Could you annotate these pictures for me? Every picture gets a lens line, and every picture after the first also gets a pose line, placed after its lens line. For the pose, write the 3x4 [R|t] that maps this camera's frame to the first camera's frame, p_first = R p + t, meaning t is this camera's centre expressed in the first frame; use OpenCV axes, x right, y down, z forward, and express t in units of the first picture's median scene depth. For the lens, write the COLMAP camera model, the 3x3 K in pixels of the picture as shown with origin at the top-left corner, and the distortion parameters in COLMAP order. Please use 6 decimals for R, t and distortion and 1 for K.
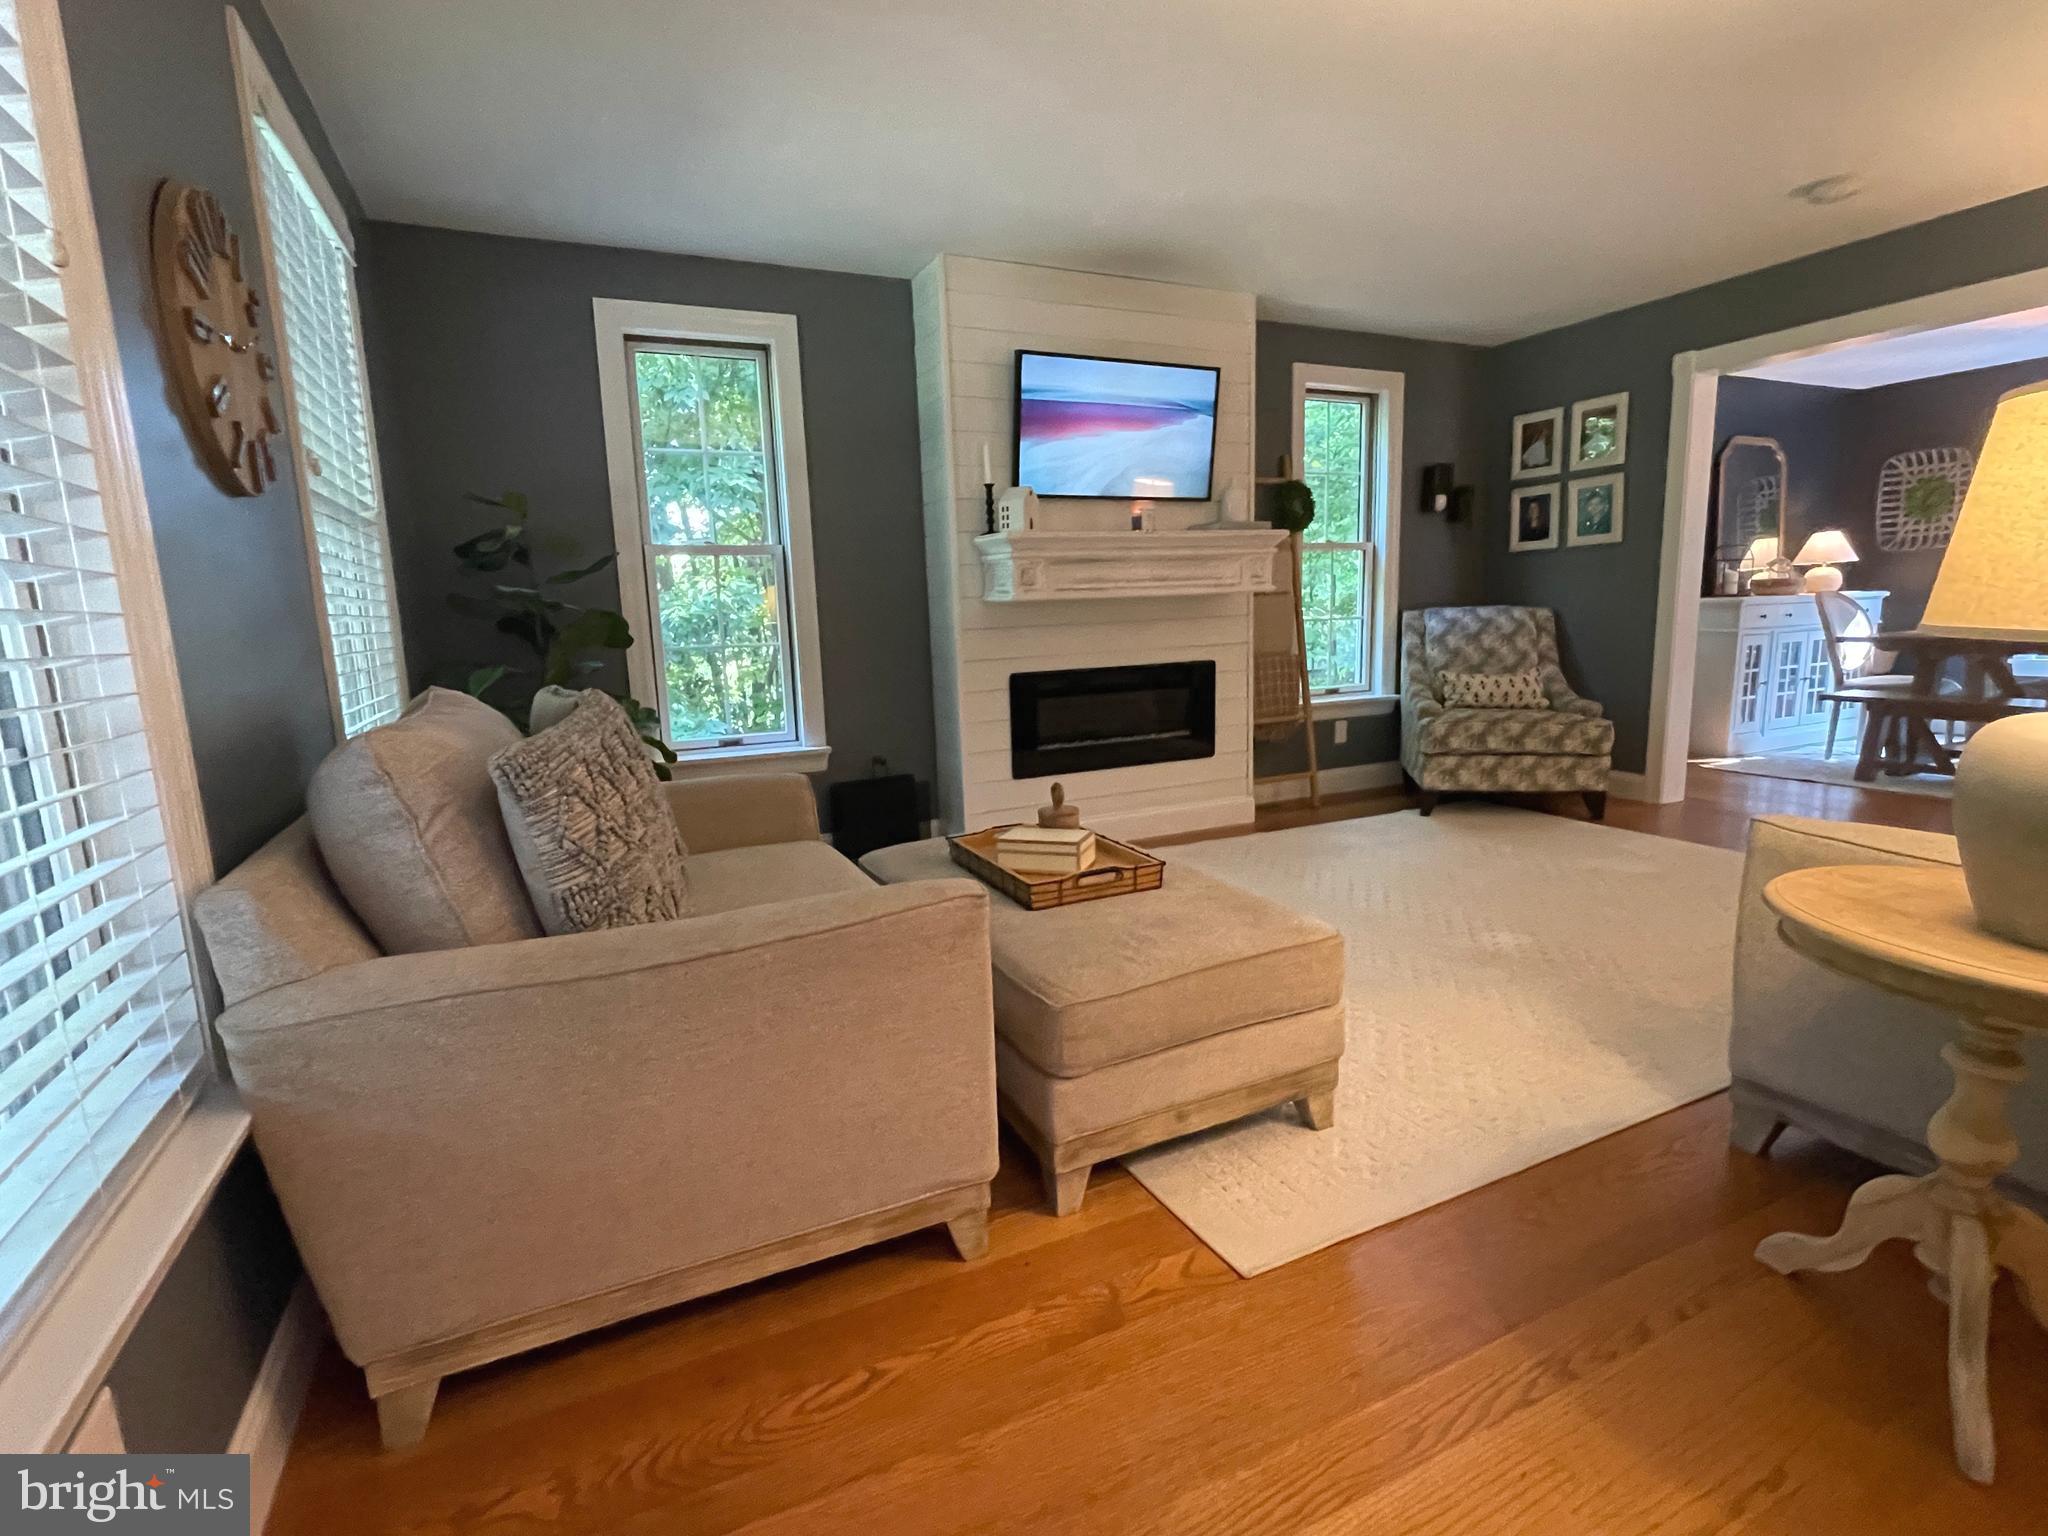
lens RADIAL K [[972.1, 0, 1010.4], [0, 972.1, 772.8], [0, 0, 1]] dist [-0.002710, 0.000377]
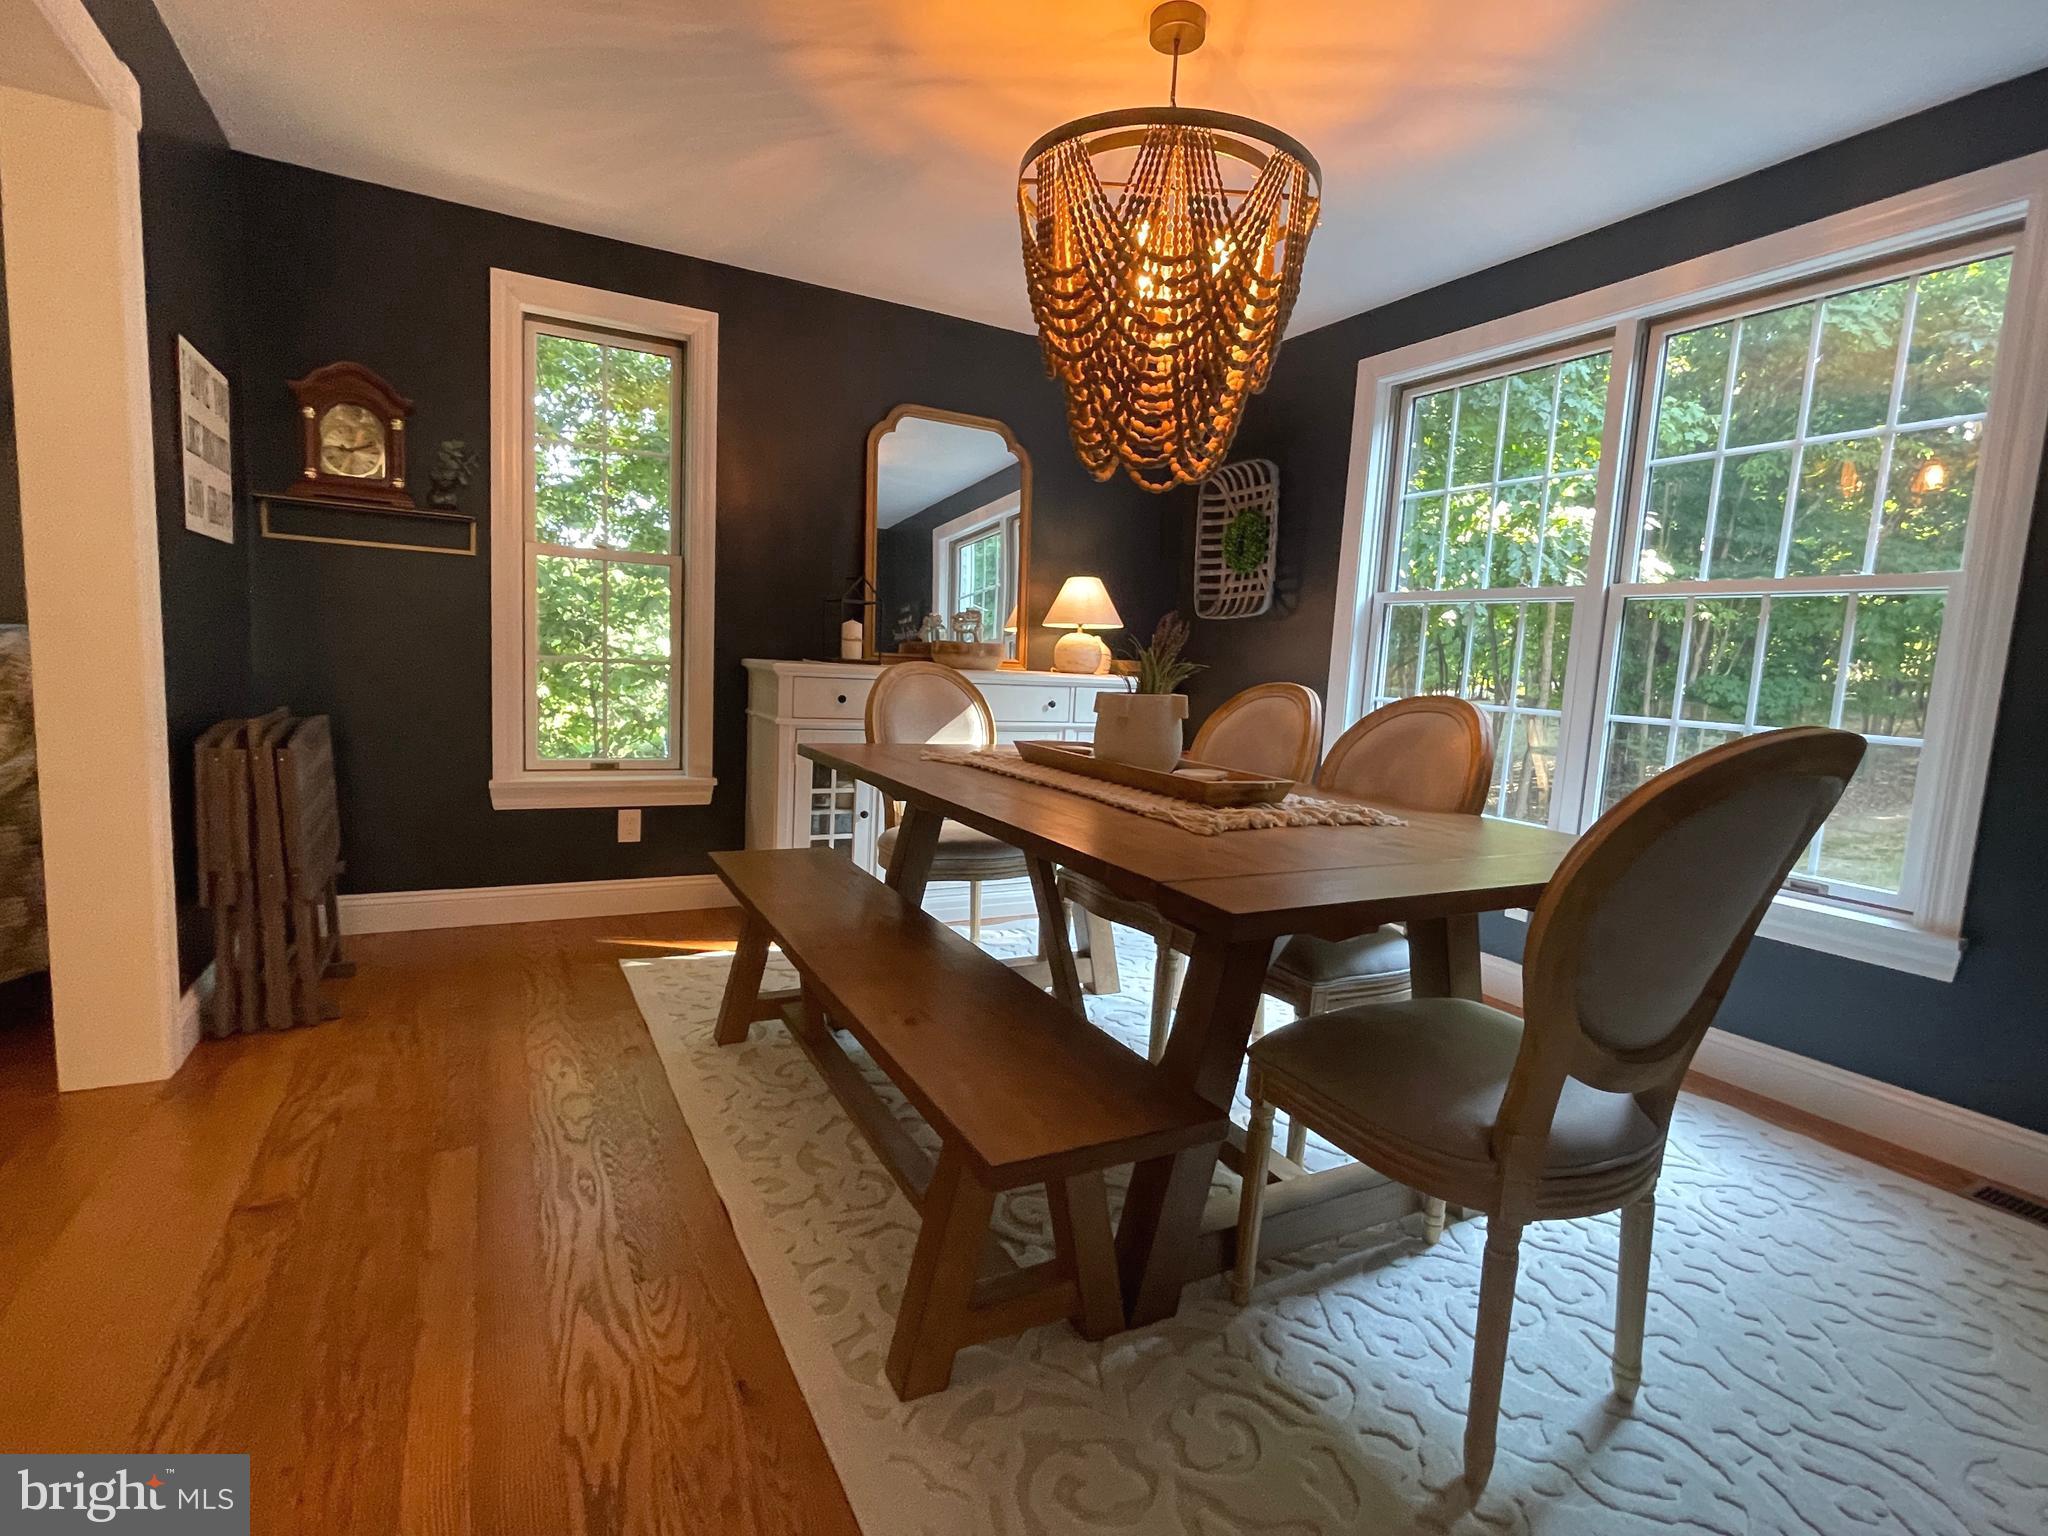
lens RADIAL K [[972.1, 0, 1018.7], [0, 972.1, 771.2], [0, 0, 1]] dist [-0.002710, 0.000377]
pose [[0.994789, 0.078859, 0.064624, 0.776967], [-0.075399, 0.995672, -0.054337, -0.087500], [-0.068629, 0.049181, 0.996429, 0.388155]]
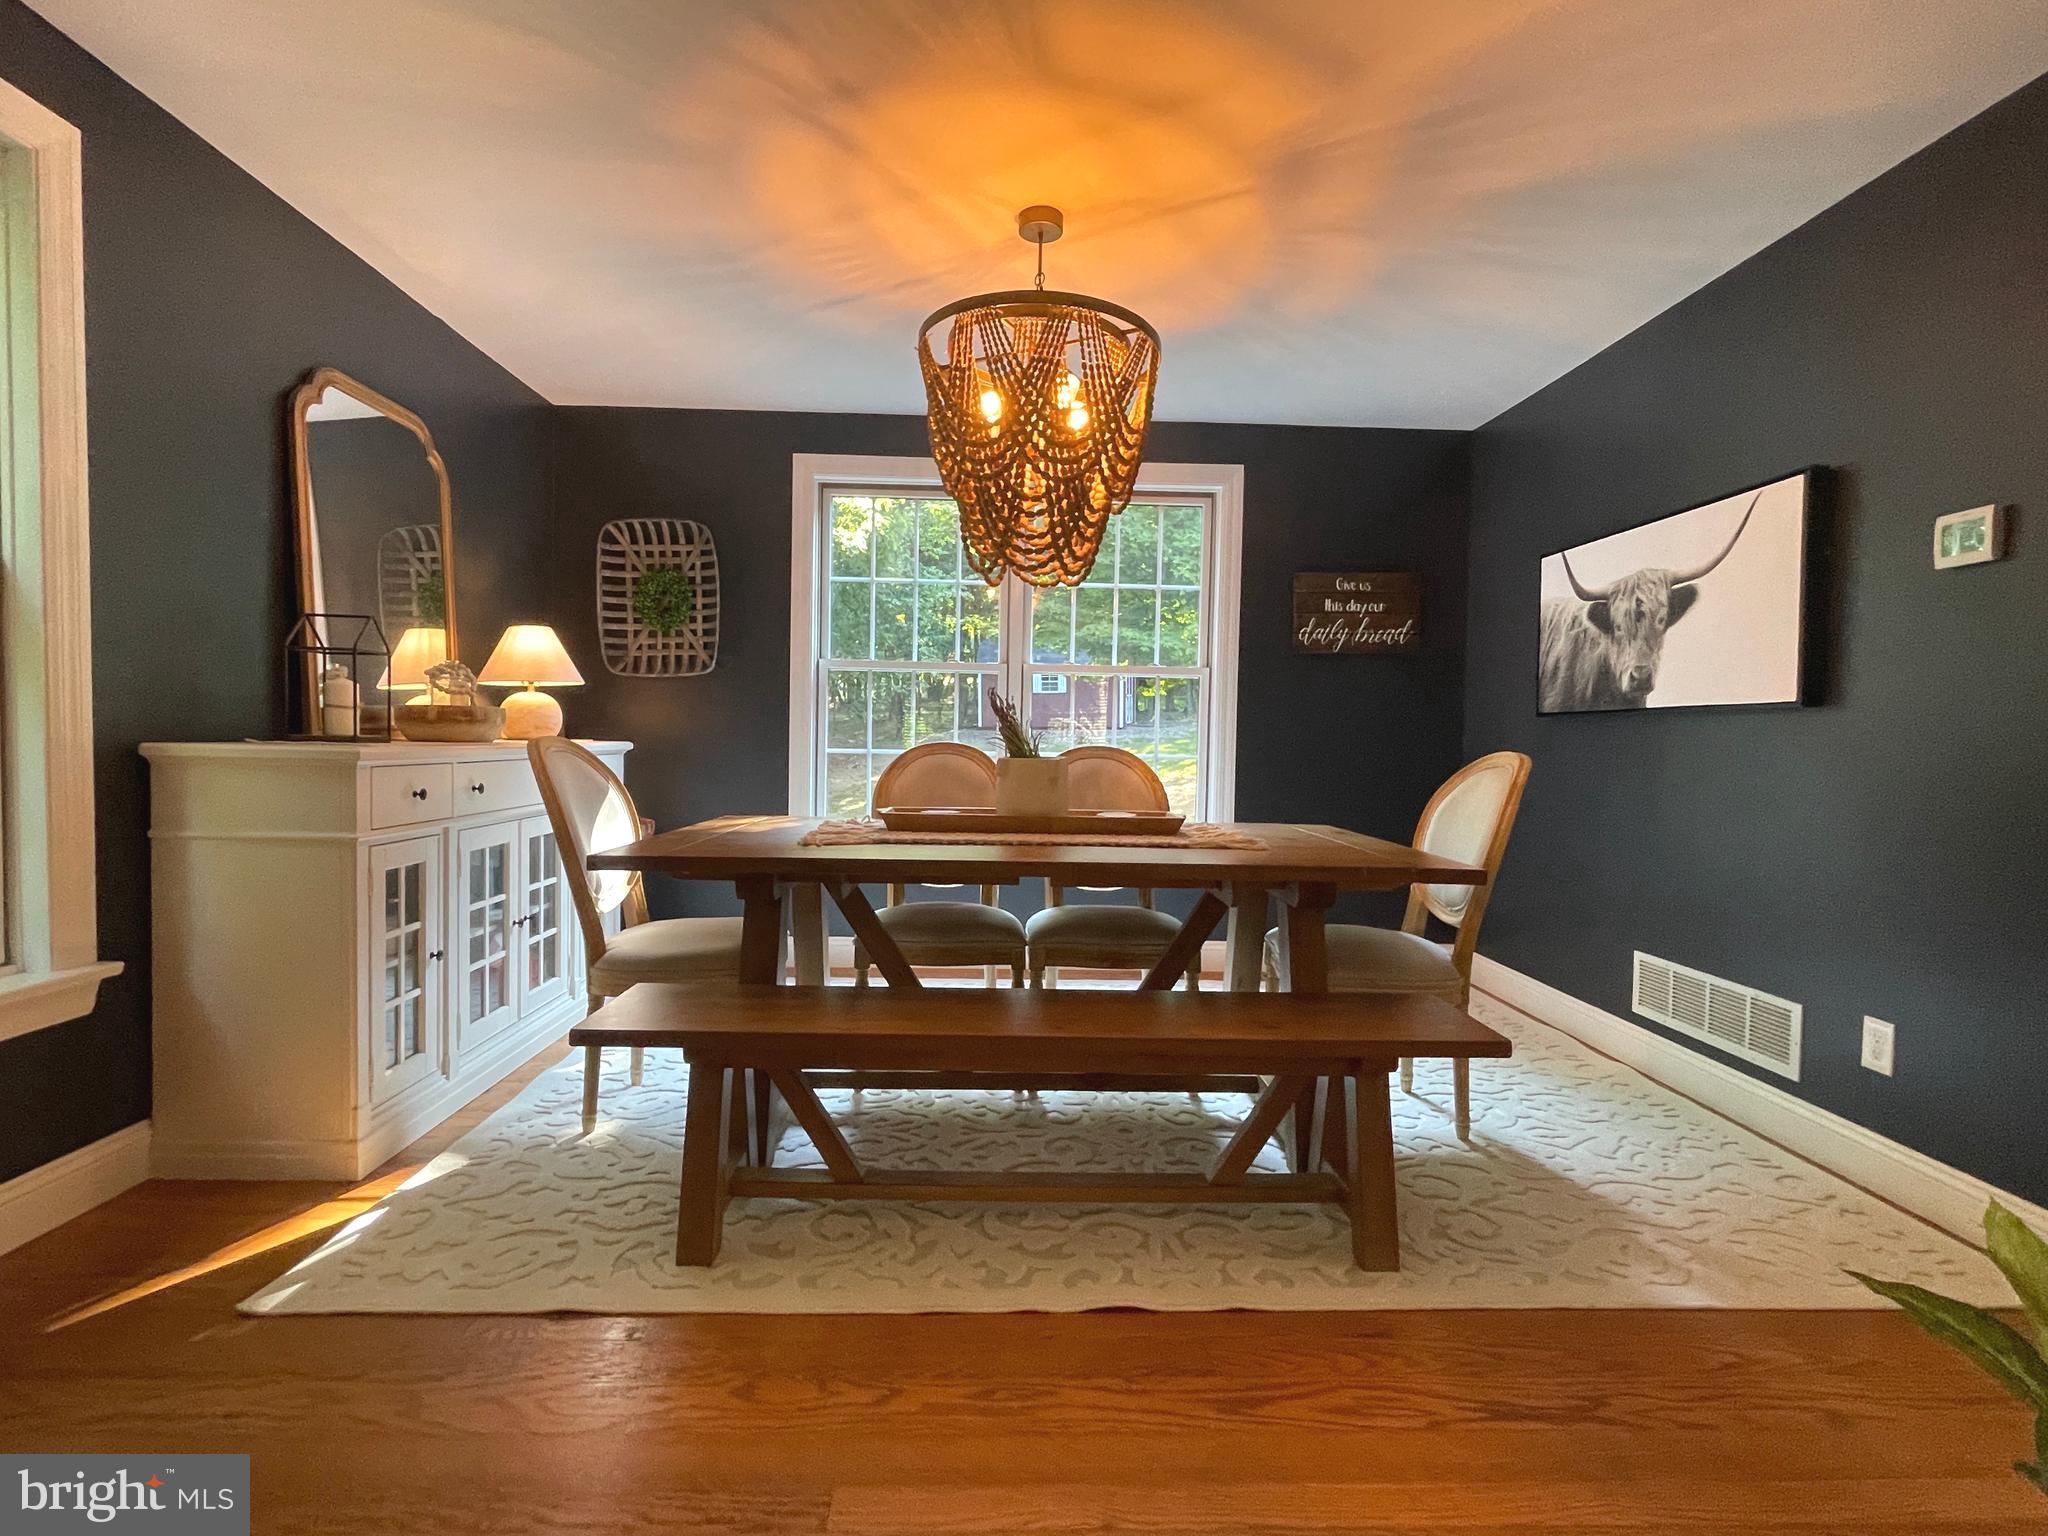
lens RADIAL K [[972.1, 0, 1004.7], [0, 972.1, 771.7], [0, 0, 1]] dist [-0.002710, 0.000377]
pose [[0.400797, 0.007742, 0.916134, 0.465902], [0.121977, 0.990611, -0.061735, -0.106869], [-0.908011, 0.136491, 0.396090, 0.572645]]
